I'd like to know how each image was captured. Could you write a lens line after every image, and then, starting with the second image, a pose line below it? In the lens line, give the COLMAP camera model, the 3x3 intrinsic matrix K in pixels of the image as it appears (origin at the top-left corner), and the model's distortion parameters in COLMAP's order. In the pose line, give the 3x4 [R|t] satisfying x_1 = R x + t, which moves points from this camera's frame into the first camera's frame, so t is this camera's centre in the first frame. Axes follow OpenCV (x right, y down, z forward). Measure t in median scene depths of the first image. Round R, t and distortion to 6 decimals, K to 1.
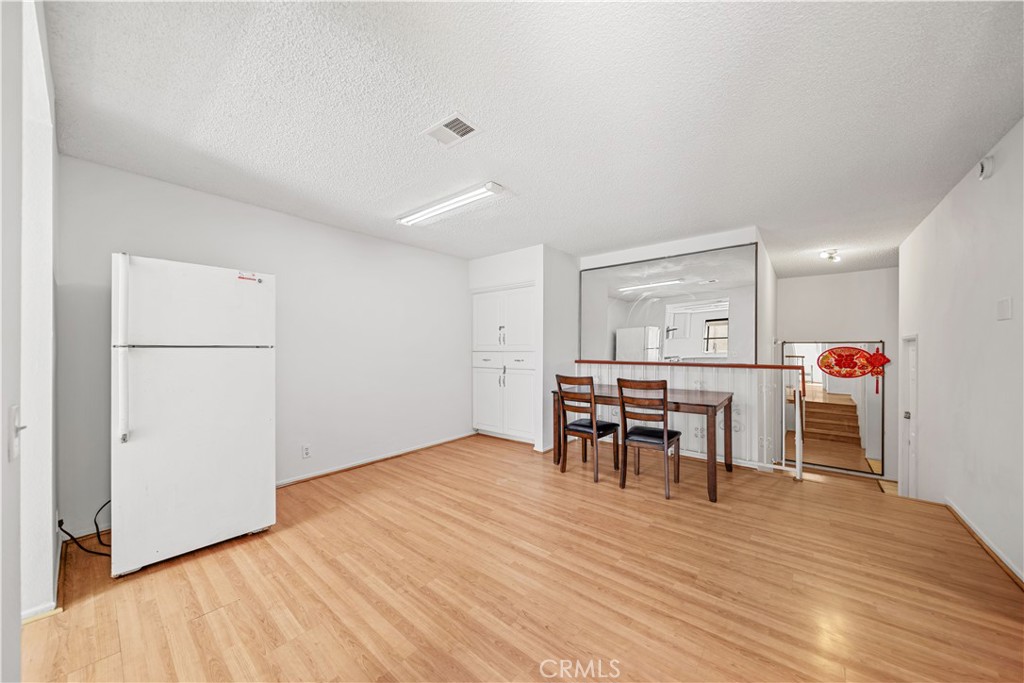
lens RADIAL K [[359.4, 0, 515.7], [0, 359.4, 346.1], [0, 0, 1]] dist [-0.000757, -0.000138]
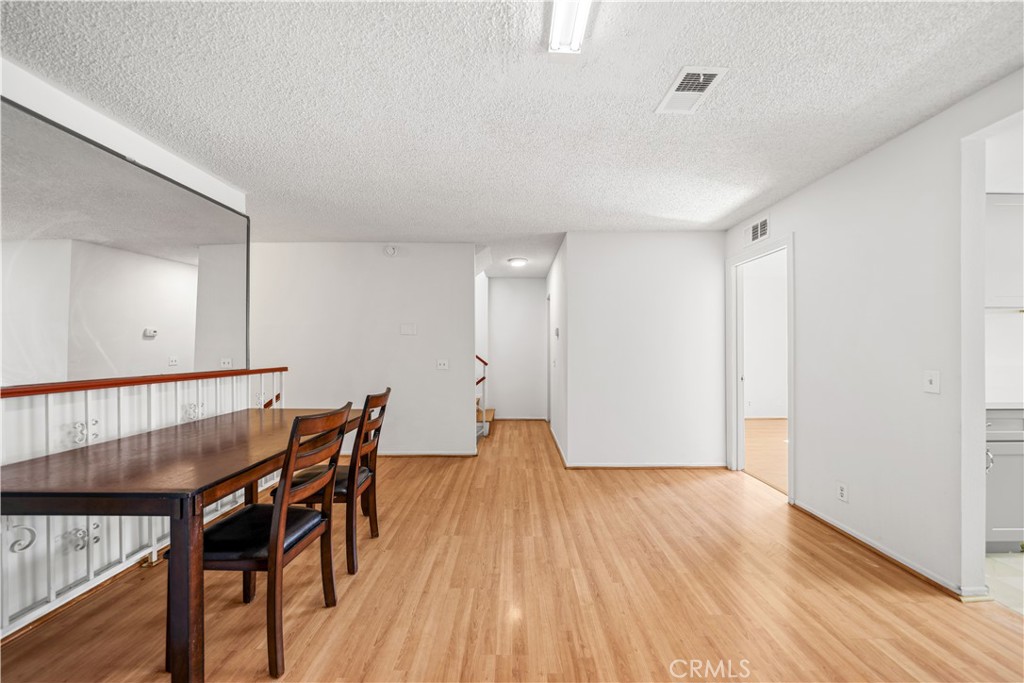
lens RADIAL K [[359.4, 0, 515.7], [0, 359.4, 346.1], [0, 0, 1]] dist [-0.000757, -0.000138]
pose [[-0.641769, 0.005700, 0.766877, -0.546532], [-0.001416, 0.999962, -0.008617, 0.008307], [-0.766897, -0.006616, -0.641736, 1.777323]]
